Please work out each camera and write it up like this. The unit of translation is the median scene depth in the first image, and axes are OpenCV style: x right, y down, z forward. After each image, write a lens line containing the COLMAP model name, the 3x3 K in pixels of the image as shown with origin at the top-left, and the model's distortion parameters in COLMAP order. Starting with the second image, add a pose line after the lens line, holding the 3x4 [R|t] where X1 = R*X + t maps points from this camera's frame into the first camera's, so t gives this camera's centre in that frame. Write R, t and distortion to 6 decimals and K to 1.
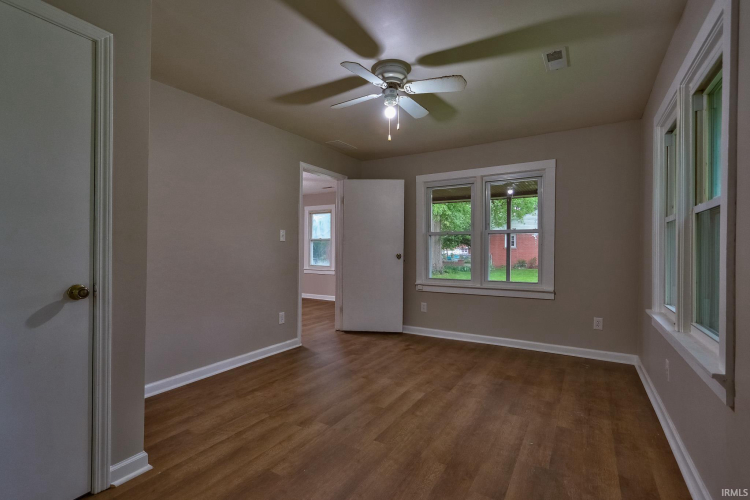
lens RADIAL K [[348.1, 0, 370.7], [0, 348.1, 260.4], [0, 0, 1]] dist [-0.002178, -0.000016]
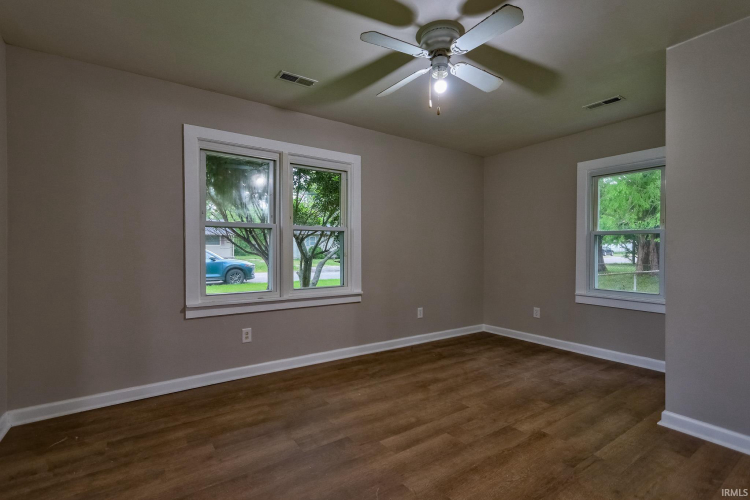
lens RADIAL K [[348.1, 0, 370.7], [0, 348.1, 260.4], [0, 0, 1]] dist [-0.002178, -0.000016]
pose [[-0.910601, -0.018267, 0.412883, -0.147778], [0.005919, 0.998344, 0.057223, -0.053417], [-0.413245, 0.054551, -0.908985, 1.951488]]
